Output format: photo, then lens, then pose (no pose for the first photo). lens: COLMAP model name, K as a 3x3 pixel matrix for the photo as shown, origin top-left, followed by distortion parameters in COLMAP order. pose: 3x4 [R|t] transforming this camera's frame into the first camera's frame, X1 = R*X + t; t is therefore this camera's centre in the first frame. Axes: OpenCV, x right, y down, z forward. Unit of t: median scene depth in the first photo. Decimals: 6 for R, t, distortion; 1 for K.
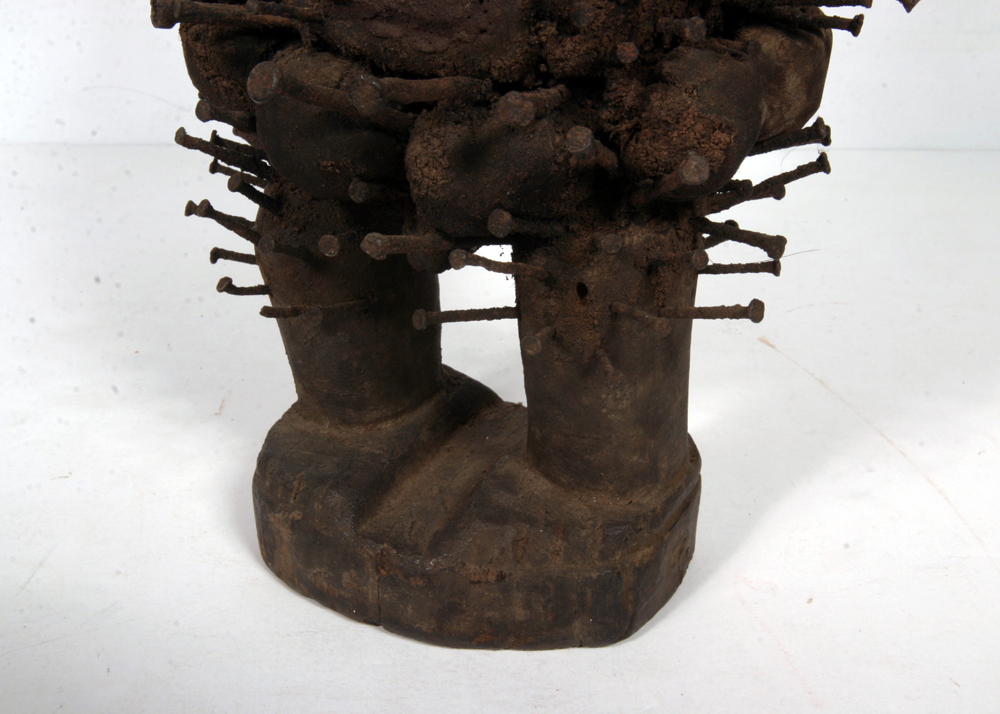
lens RADIAL K [[1464.6, 0, 496.4], [0, 1464.6, 356.3], [0, 0, 1]] dist [-0.058103, 0.000000]
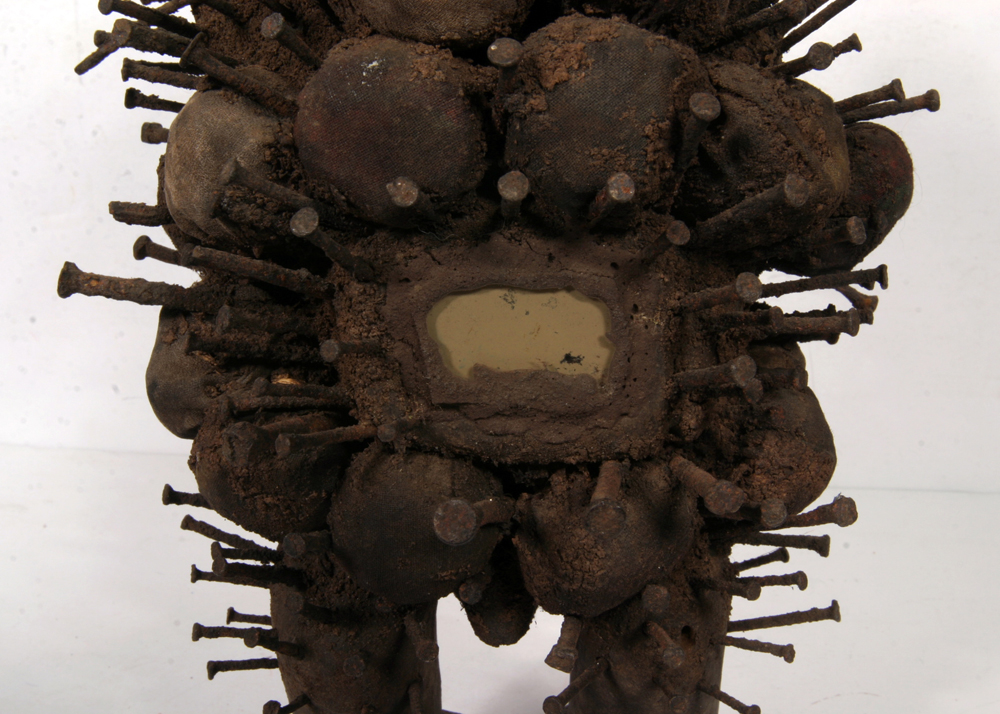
lens RADIAL K [[1199.3, 0, 502.1], [0, 1199.3, 357.1], [0, 0, 1]] dist [-0.077097, 0.000000]
pose [[0.884917, -0.163118, 0.436250, -0.384780], [0.213059, 0.974689, -0.067737, -0.202658], [-0.414158, 0.152888, 0.897273, 0.280776]]
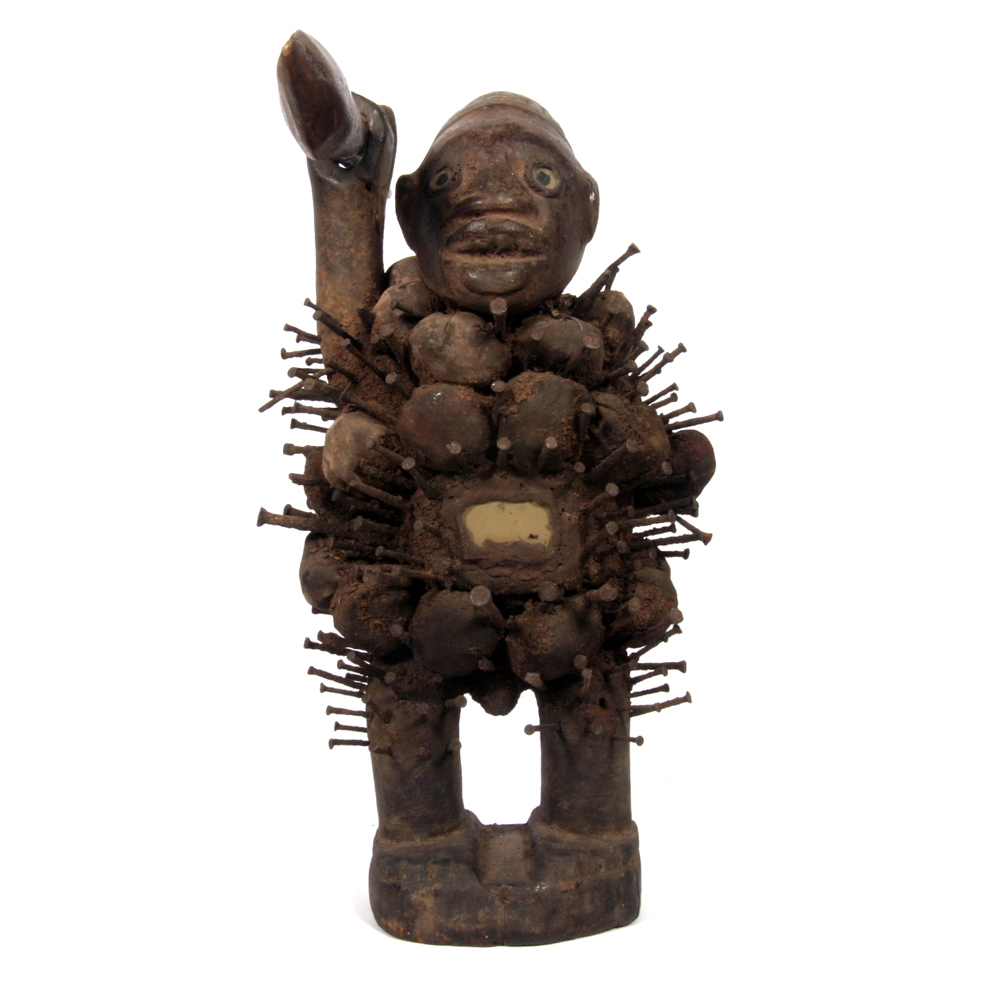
lens RADIAL K [[1671.2, 0, 498.5], [0, 1671.2, 498.6], [0, 0, 1]] dist [-0.060763, 0.000000]
pose [[0.871656, -0.066320, 0.485611, -1.054055], [0.236486, 0.924747, -0.298192, 0.311930], [-0.429291, 0.374761, 0.821744, -0.759483]]
